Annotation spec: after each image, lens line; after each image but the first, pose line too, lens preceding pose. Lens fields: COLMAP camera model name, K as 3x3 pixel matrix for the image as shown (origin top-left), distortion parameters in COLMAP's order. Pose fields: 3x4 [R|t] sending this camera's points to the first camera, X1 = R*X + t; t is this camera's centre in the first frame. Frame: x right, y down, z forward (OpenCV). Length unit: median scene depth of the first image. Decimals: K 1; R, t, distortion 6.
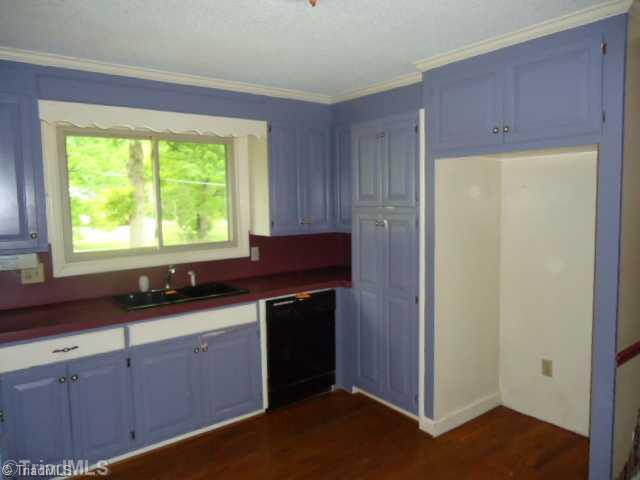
lens RADIAL K [[481.7, 0, 318.6], [0, 481.7, 241.5], [0, 0, 1]] dist [0.003534, -0.004136]
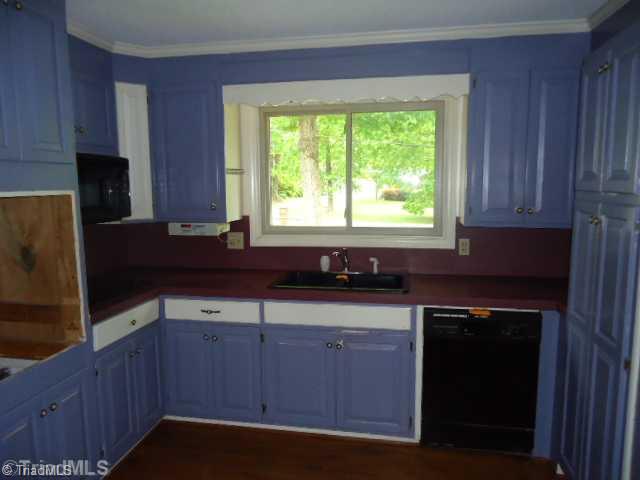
lens RADIAL K [[481.7, 0, 319.1], [0, 481.7, 238.3], [0, 0, 1]] dist [0.003534, -0.004136]
pose [[0.650694, 0.104419, -0.752126, 0.356287], [-0.070106, 0.994531, 0.077421, -0.038029], [0.756097, 0.002351, 0.654456, 0.353842]]
